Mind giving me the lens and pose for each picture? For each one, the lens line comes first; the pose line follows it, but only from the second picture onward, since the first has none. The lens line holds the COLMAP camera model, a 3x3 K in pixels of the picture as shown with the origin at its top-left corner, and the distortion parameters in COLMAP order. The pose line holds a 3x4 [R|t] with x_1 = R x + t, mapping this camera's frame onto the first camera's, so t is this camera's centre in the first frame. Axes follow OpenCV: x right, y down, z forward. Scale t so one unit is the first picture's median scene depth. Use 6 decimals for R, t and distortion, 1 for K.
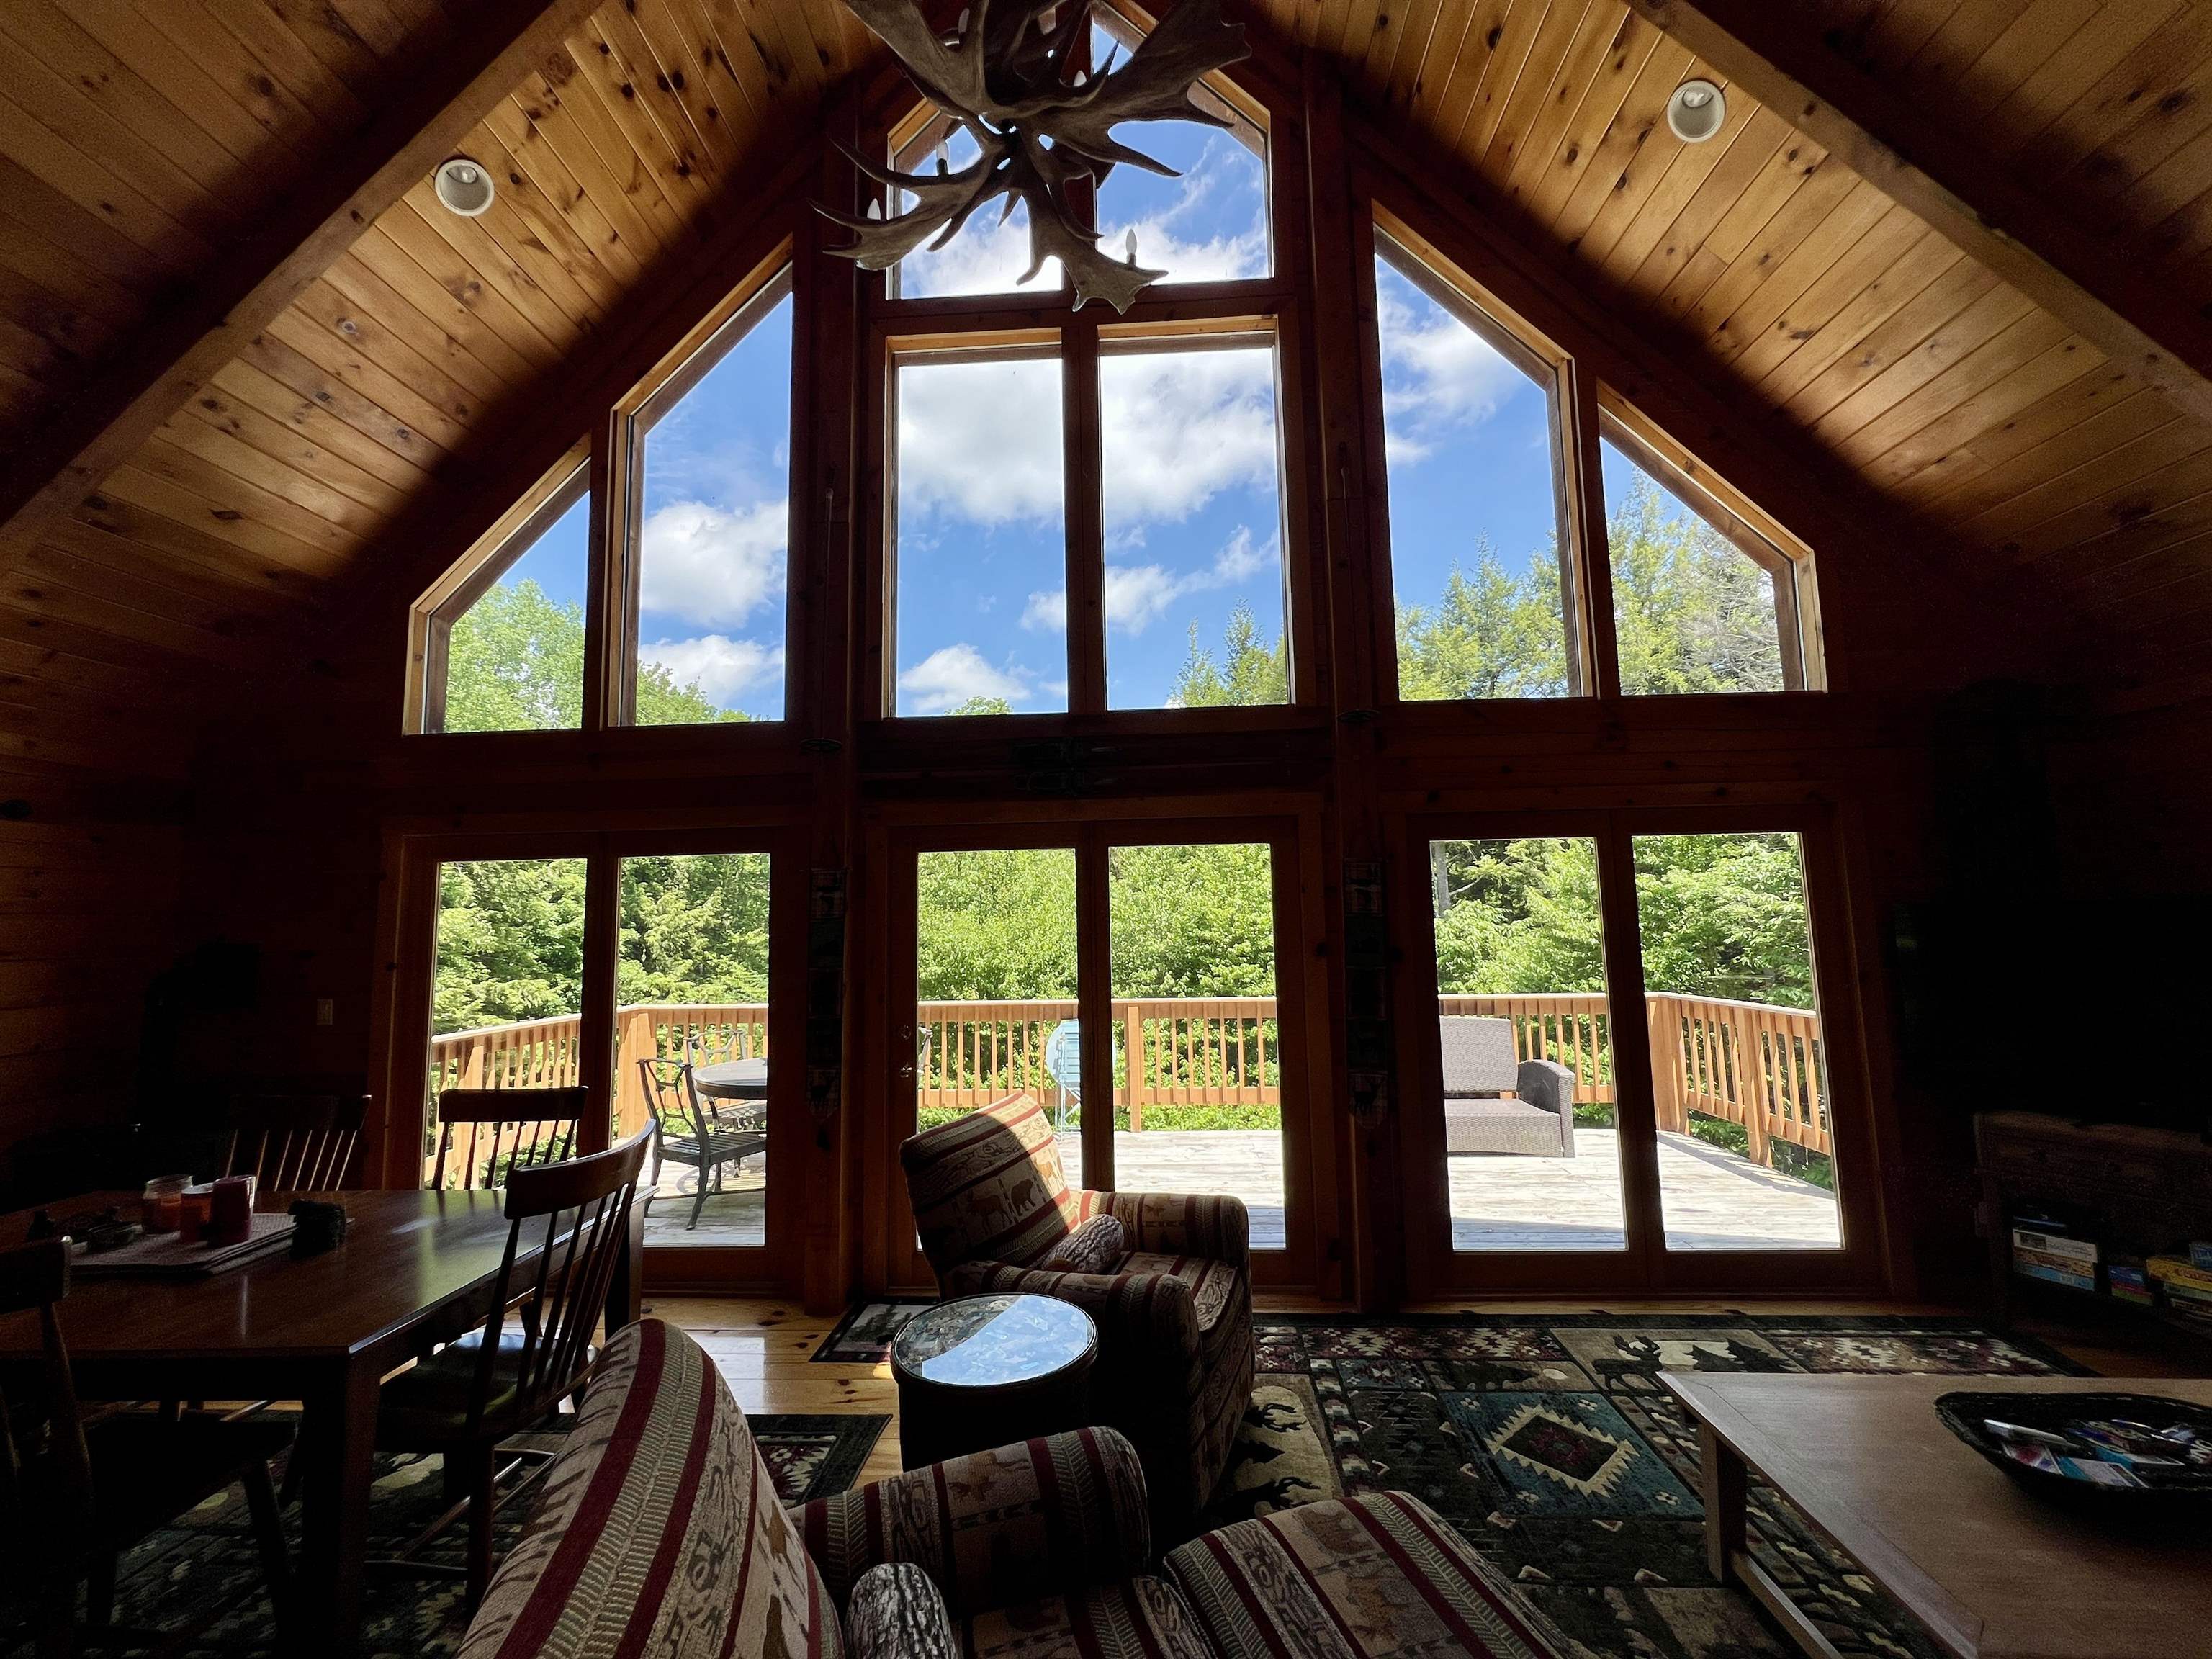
lens RADIAL K [[884.5, 0, 1108.0], [0, 884.5, 832.4], [0, 0, 1]] dist [-0.003337, 0.002010]
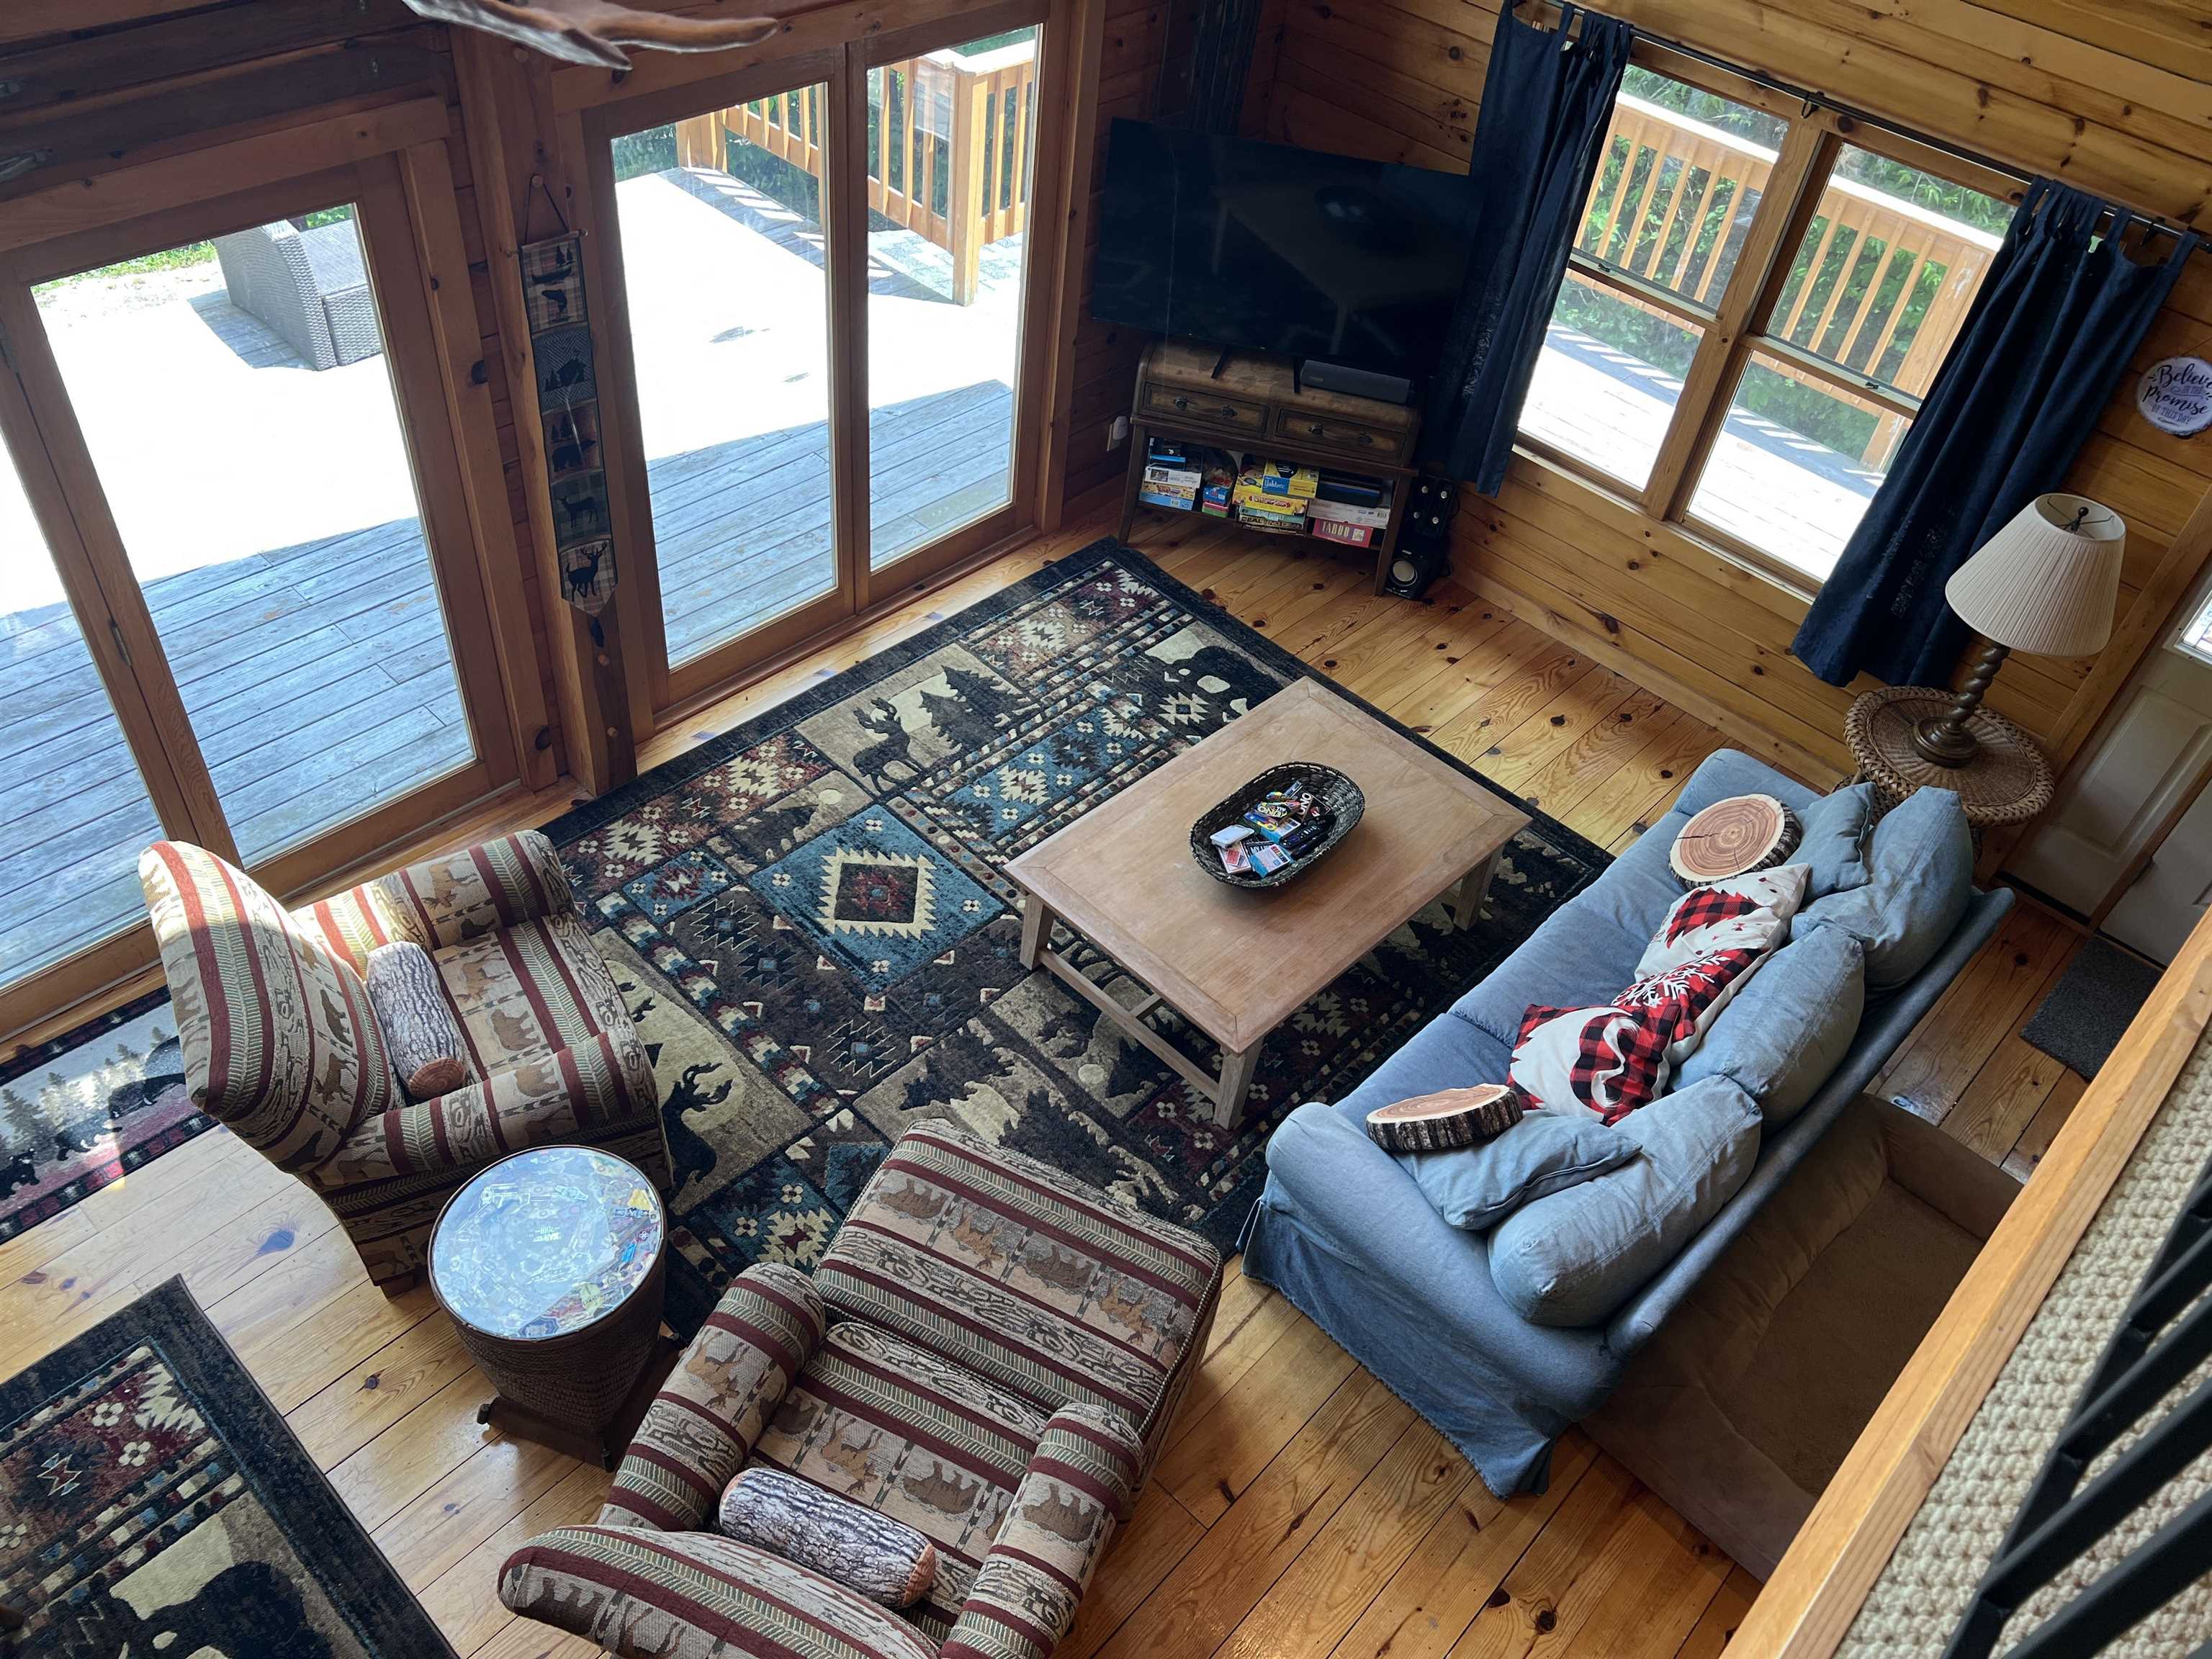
lens RADIAL K [[1657.7, 0, 1111.8], [0, 1657.7, 839.4], [0, 0, 1]] dist [0.055538, -0.063220]
pose [[0.636784, -0.475584, 0.606899, -0.373091], [-0.191921, 0.664576, 0.722153, -0.646737], [-0.746775, -0.576332, 0.331916, 0.147096]]
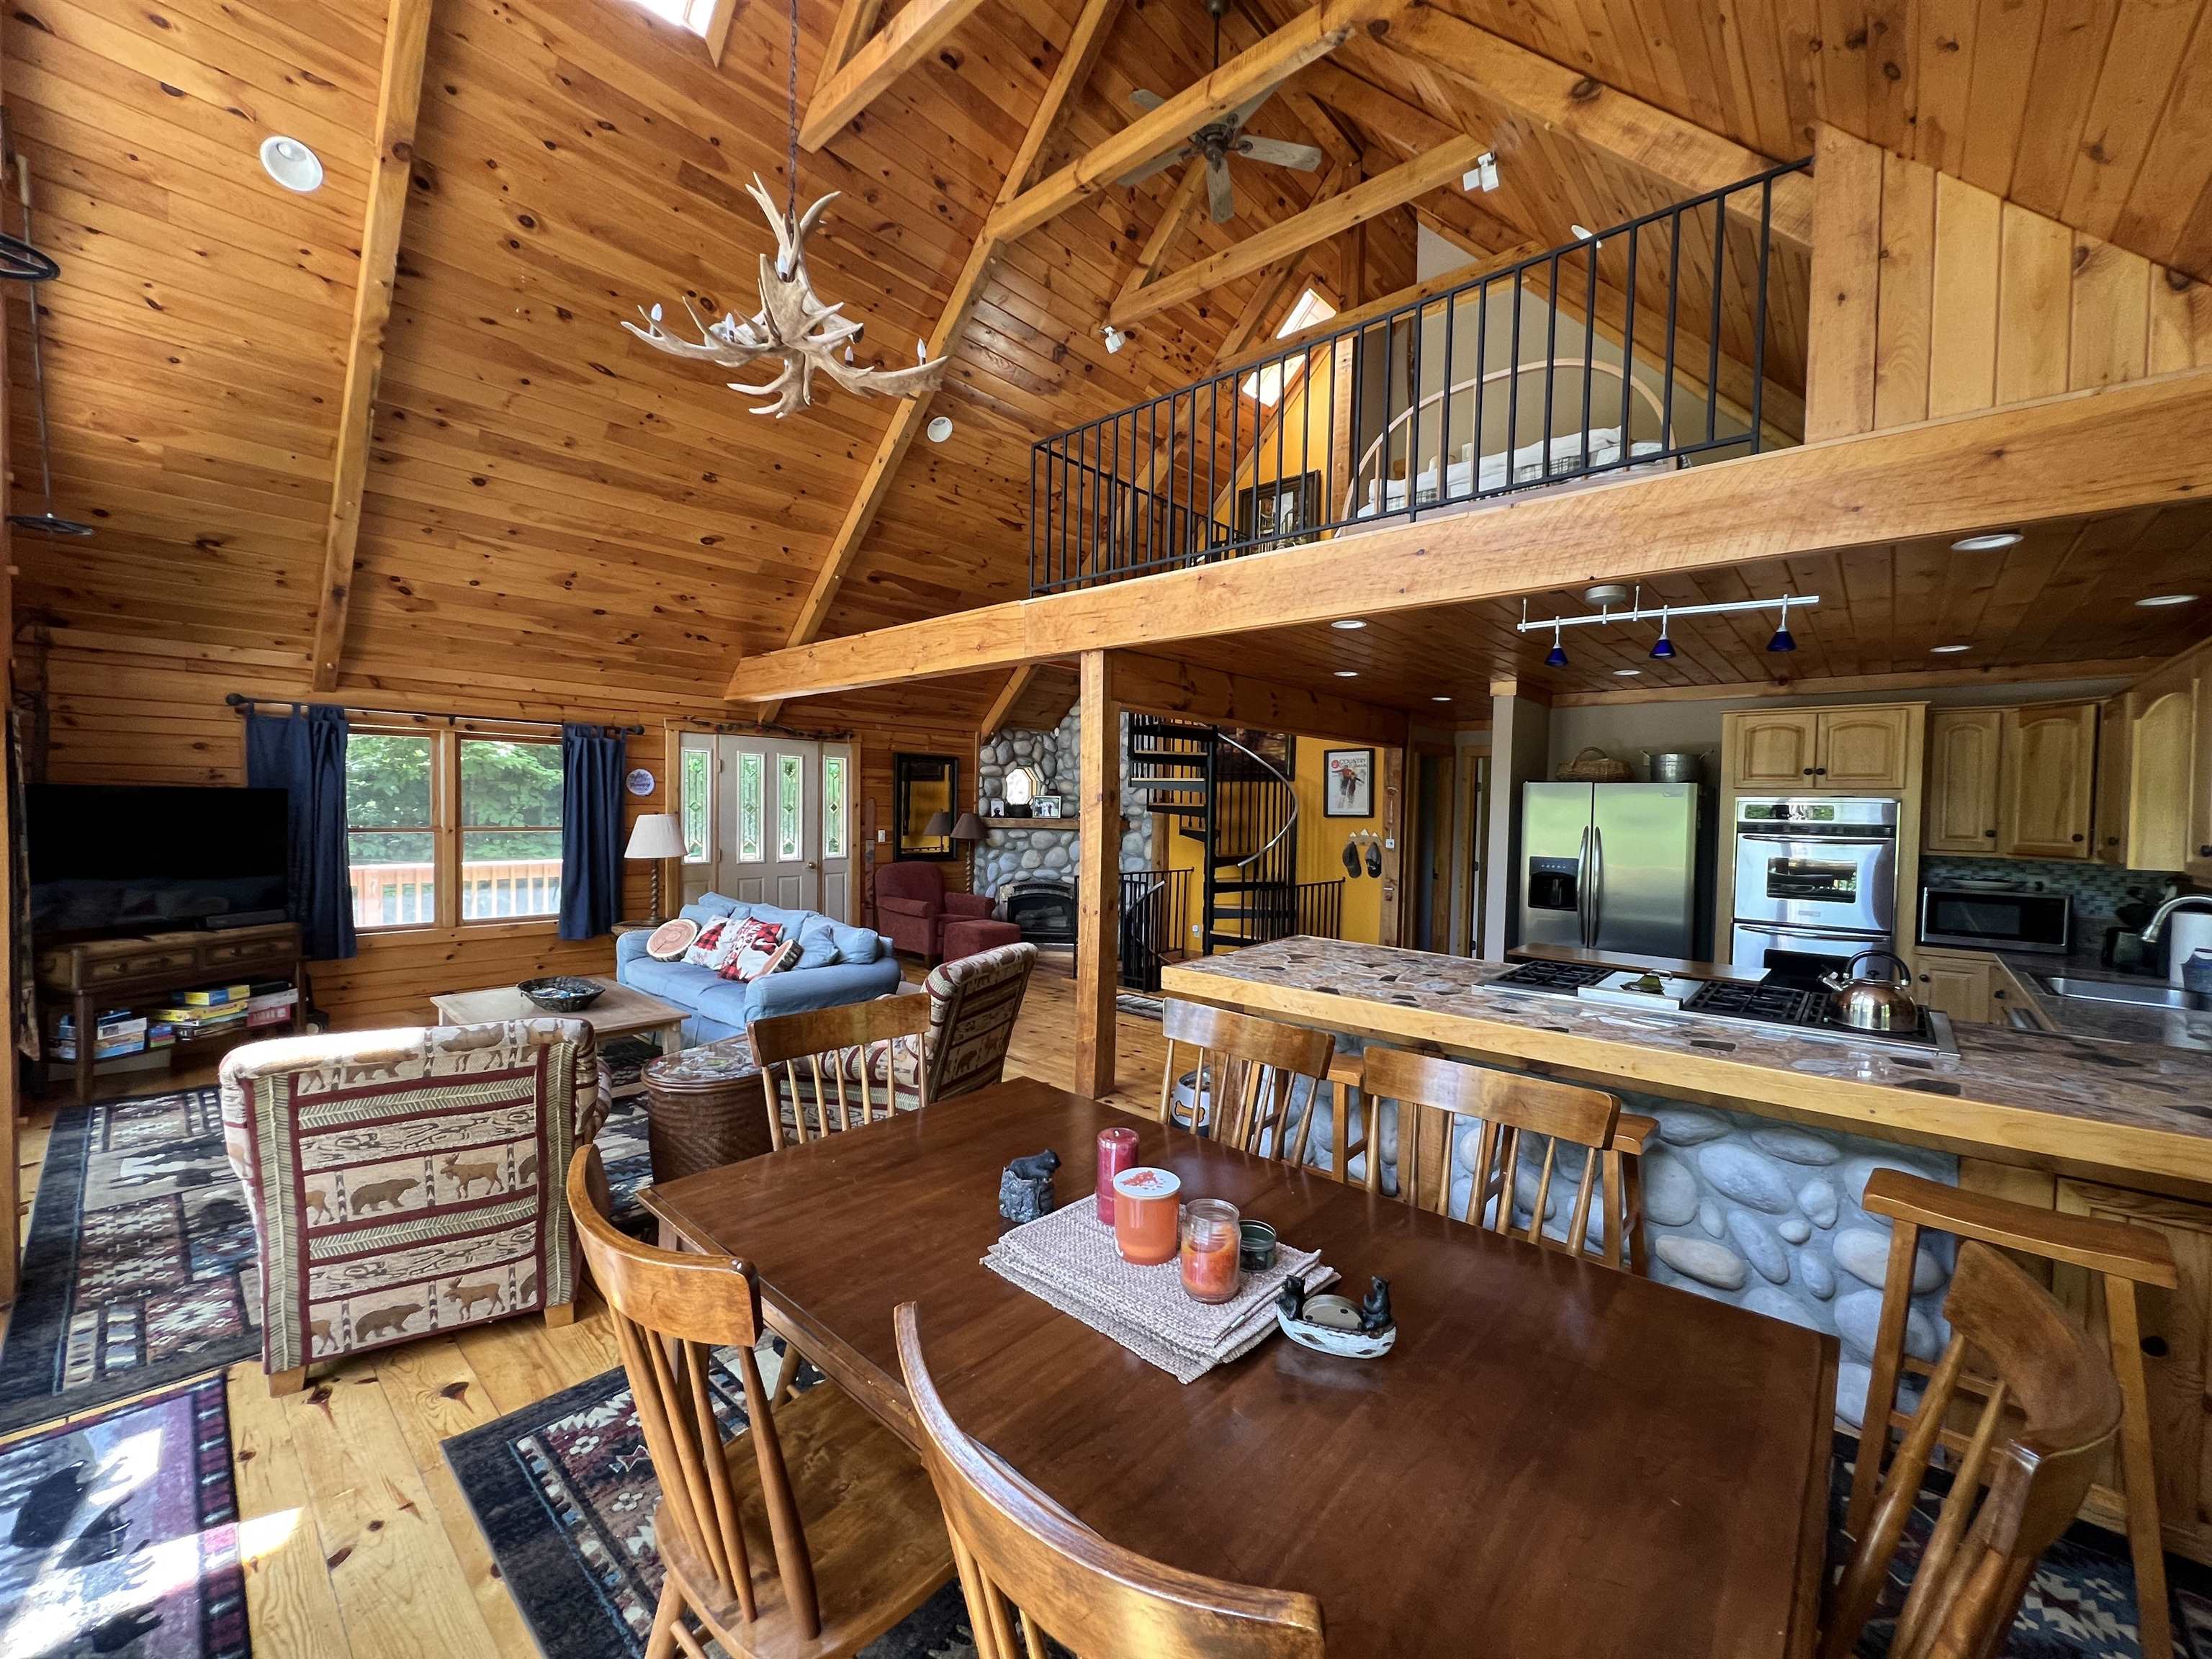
lens RADIAL K [[884.5, 0, 1101.7], [0, 884.5, 830.5], [0, 0, 1]] dist [-0.003337, 0.002010]
pose [[-0.778855, -0.014101, 0.627046, -1.010157], [-0.069646, 0.995509, -0.064121, 0.131055], [-0.623326, -0.093612, -0.776339, 1.128477]]
